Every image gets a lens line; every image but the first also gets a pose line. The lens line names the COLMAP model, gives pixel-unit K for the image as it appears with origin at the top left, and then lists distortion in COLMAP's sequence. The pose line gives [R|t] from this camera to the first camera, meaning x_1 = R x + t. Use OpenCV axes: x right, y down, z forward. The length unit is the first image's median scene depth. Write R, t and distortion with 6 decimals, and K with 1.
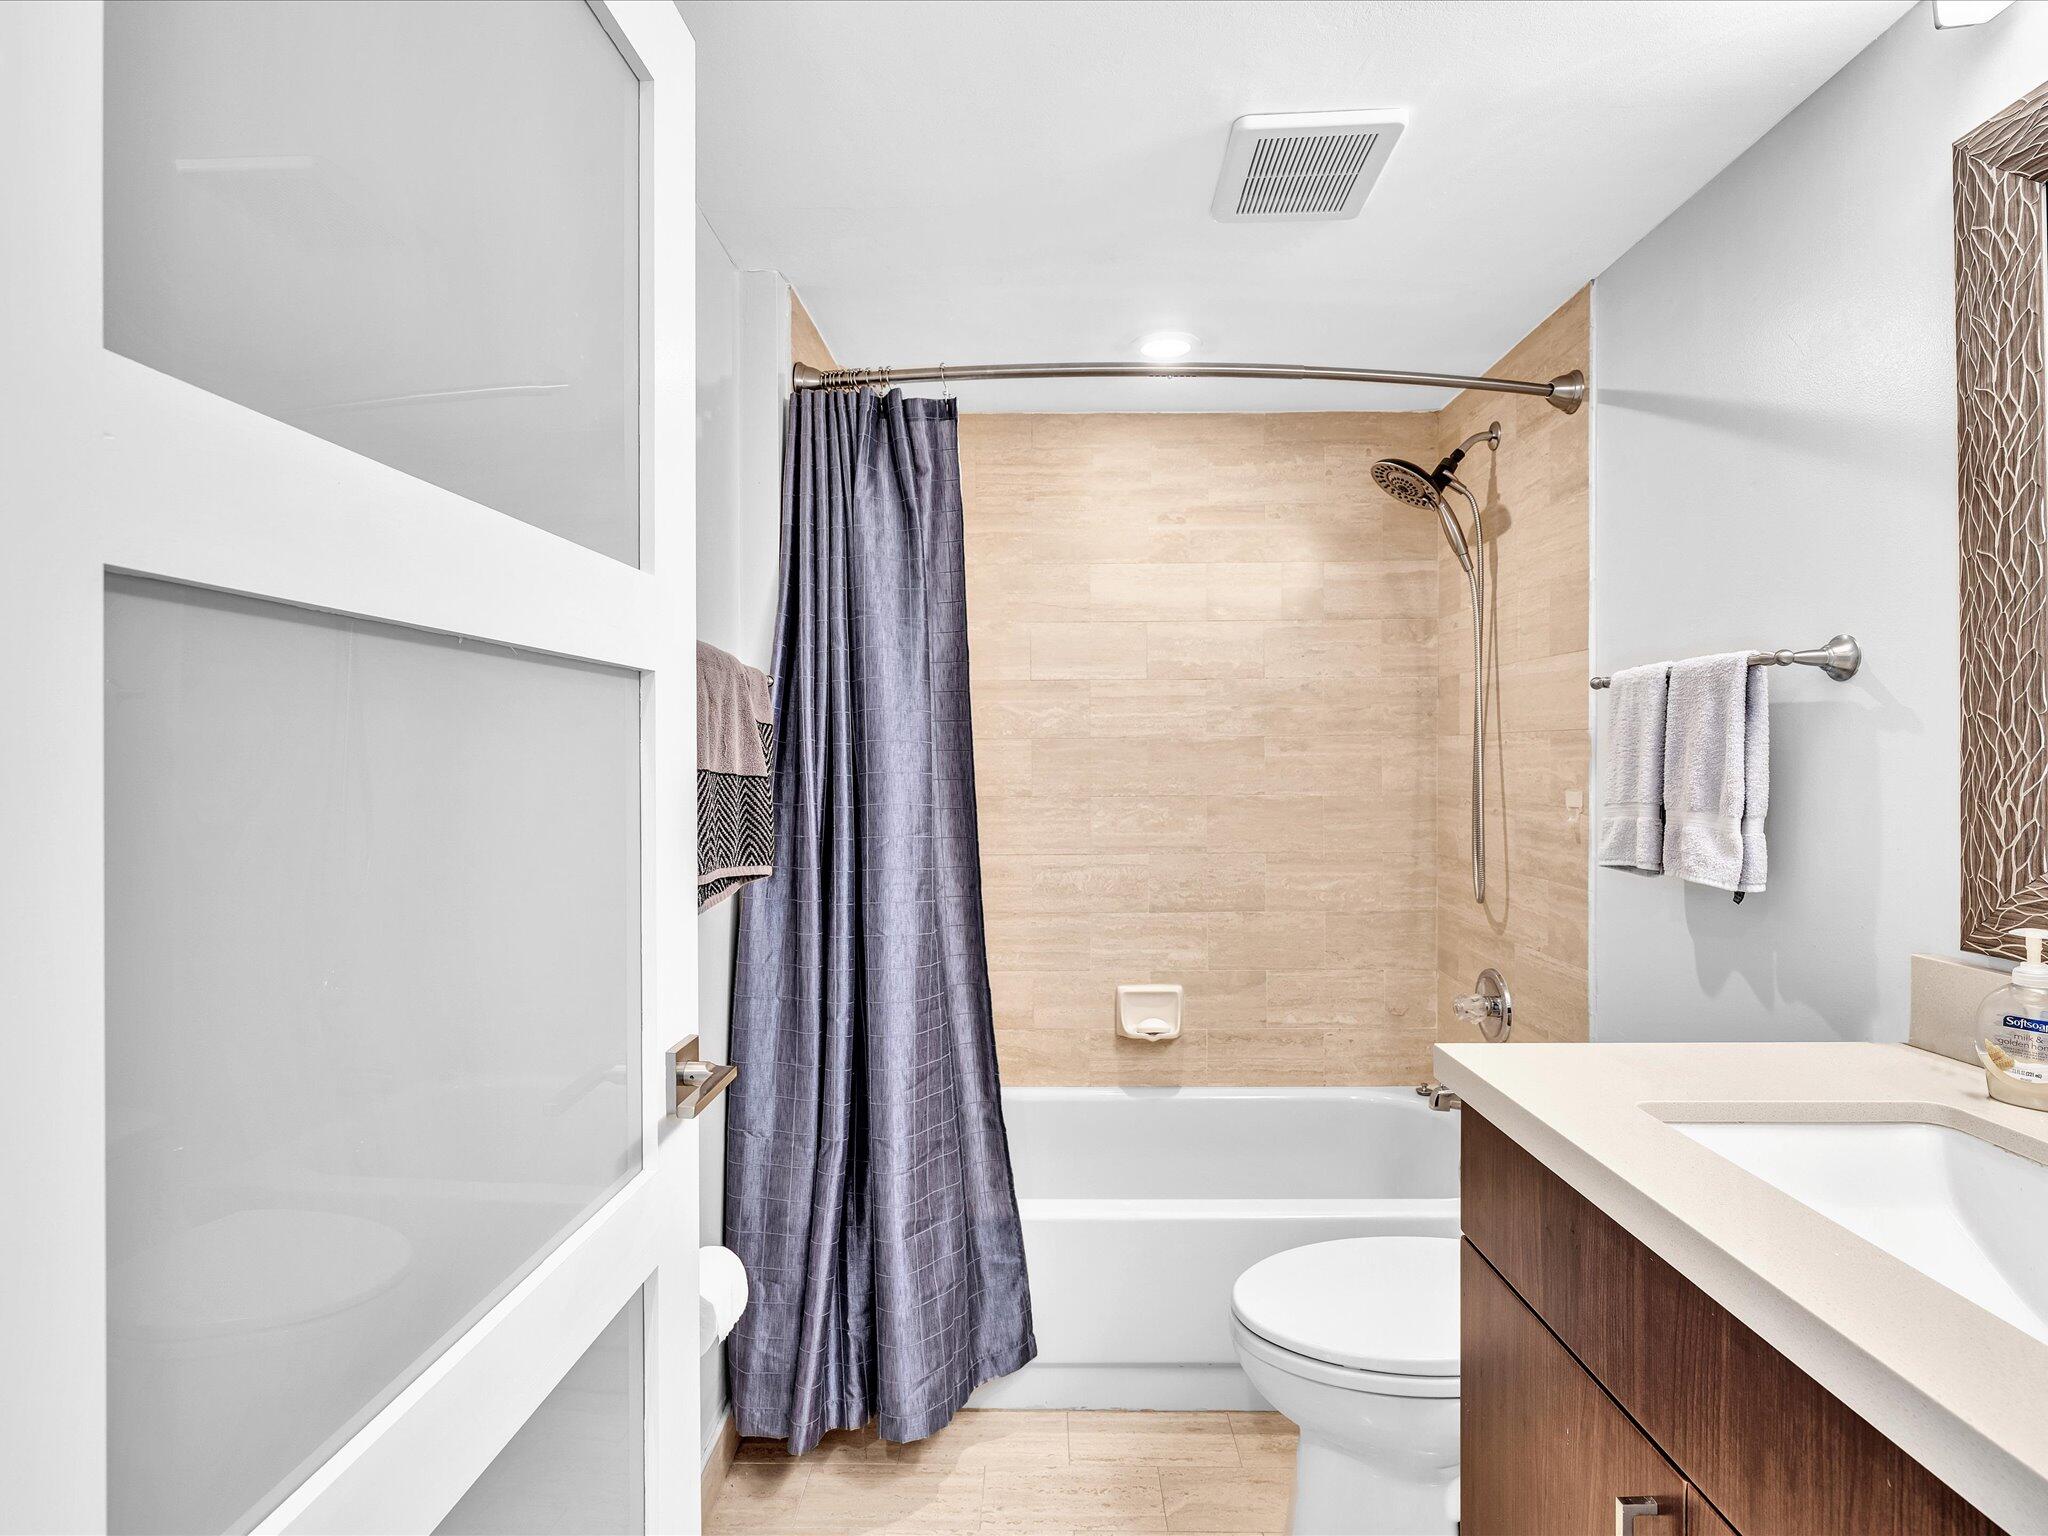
lens RADIAL K [[1141.0, 0, 1032.0], [0, 1141.0, 766.4], [0, 0, 1]] dist [-0.007329, 0.003180]
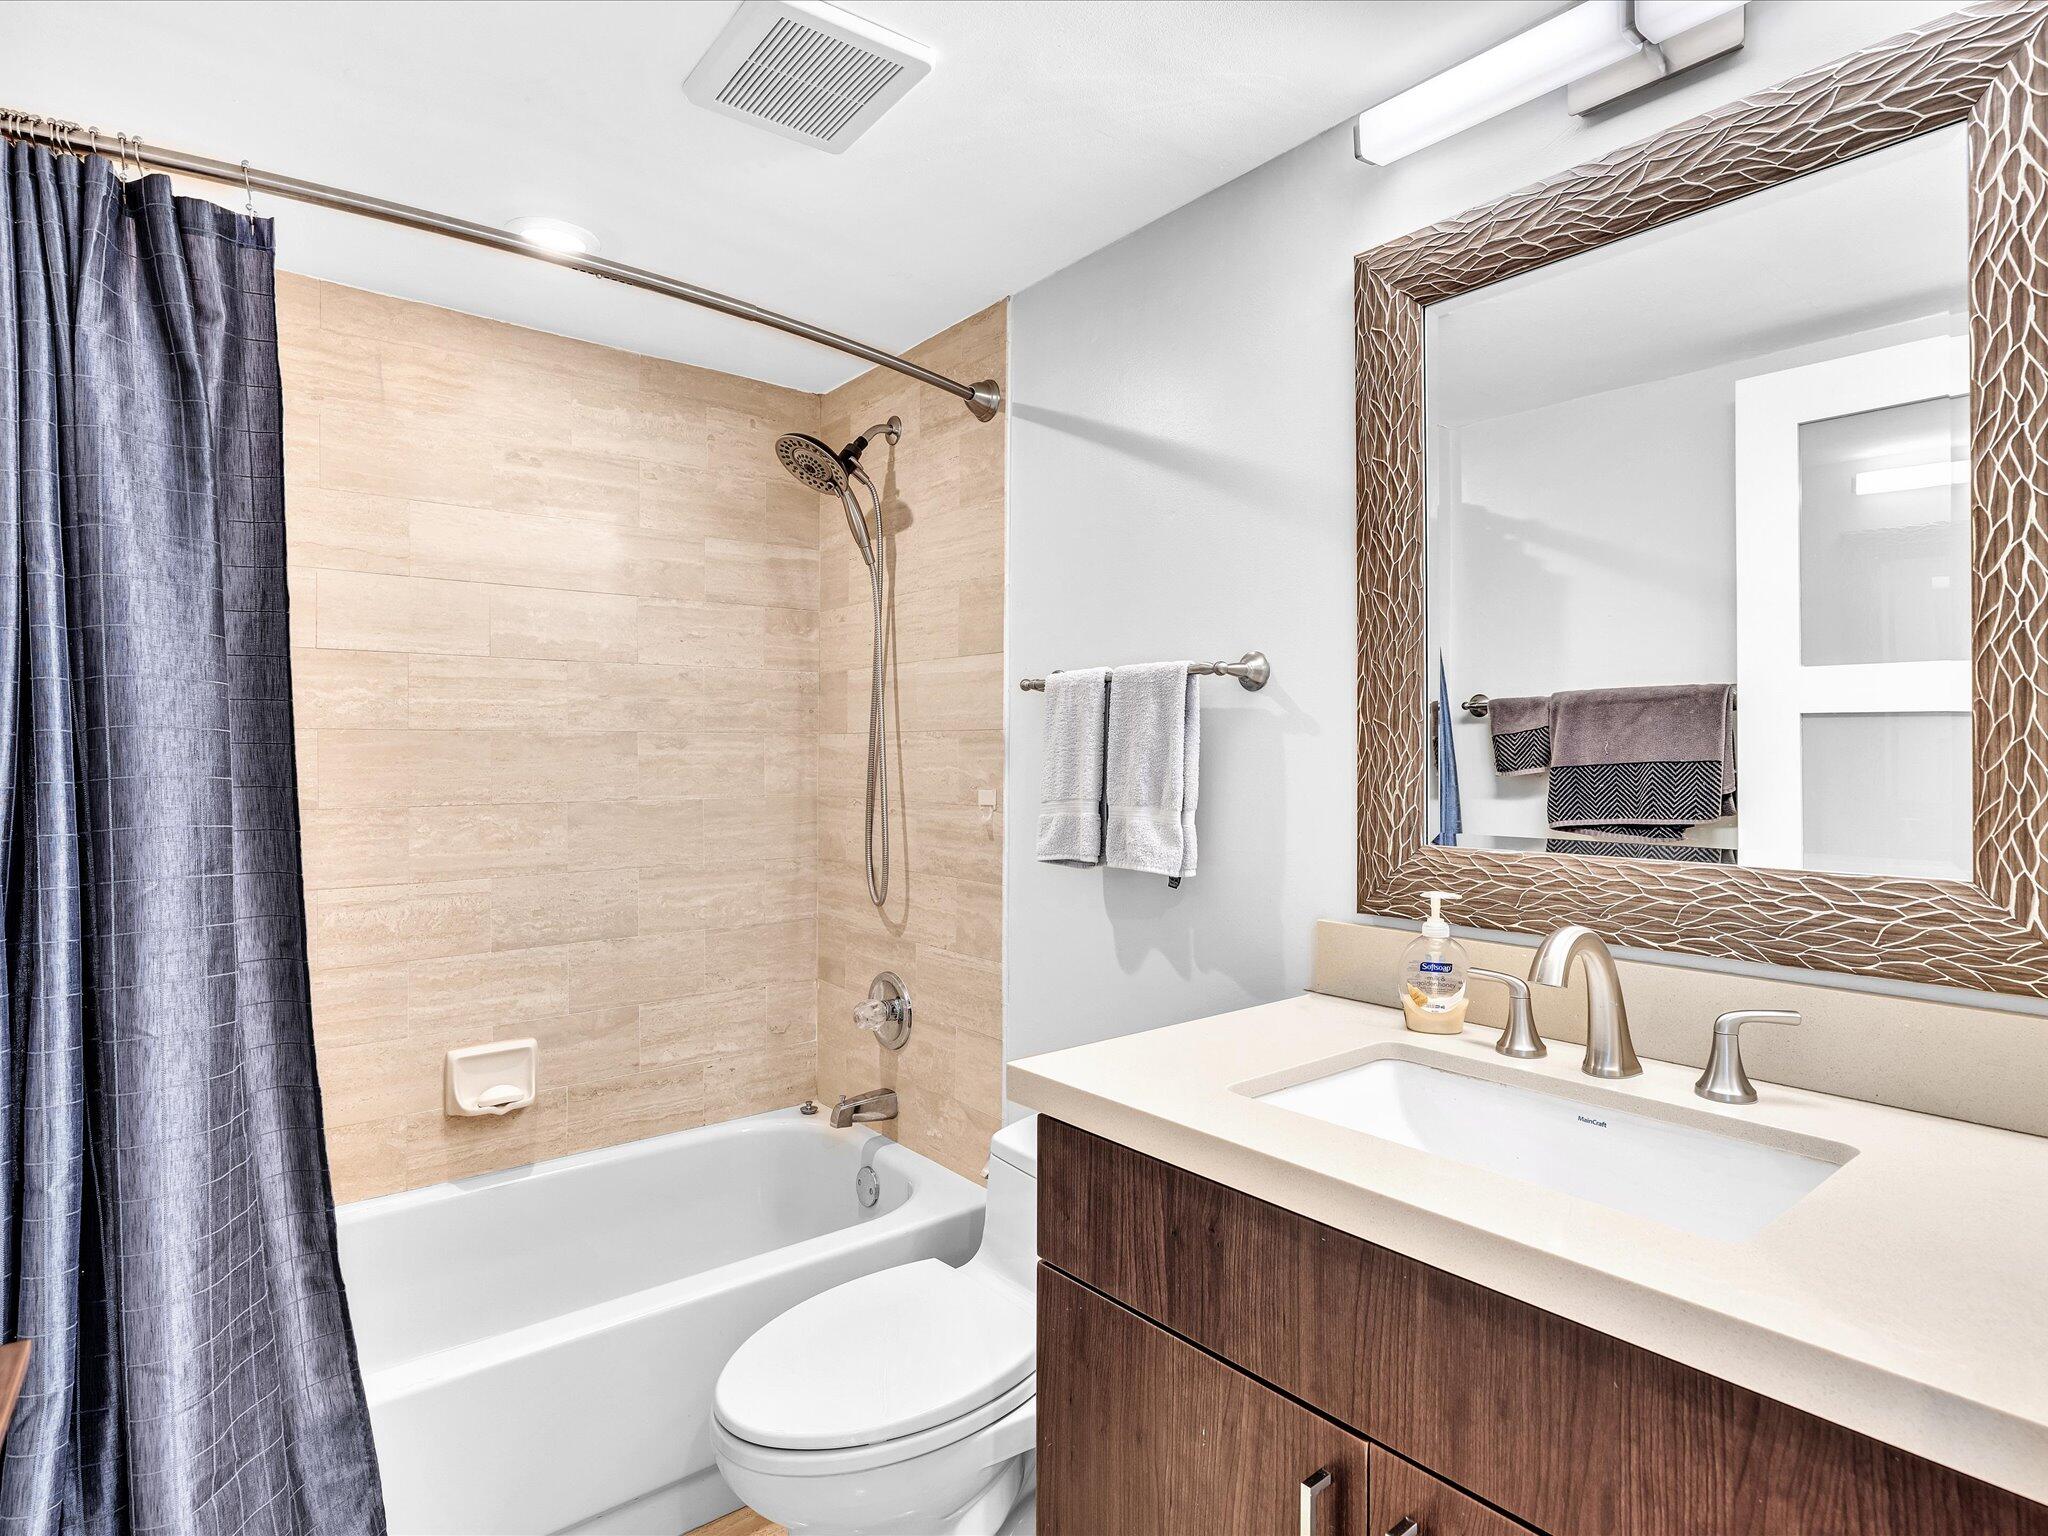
lens RADIAL K [[1141.0, 0, 1028.8], [0, 1141.0, 761.5], [0, 0, 1]] dist [-0.007329, 0.003180]
pose [[0.750490, -0.000114, 0.660882, -0.176584], [0.003768, 0.999984, -0.004107, 0.001129], [-0.660871, 0.005572, 0.750479, 0.205627]]
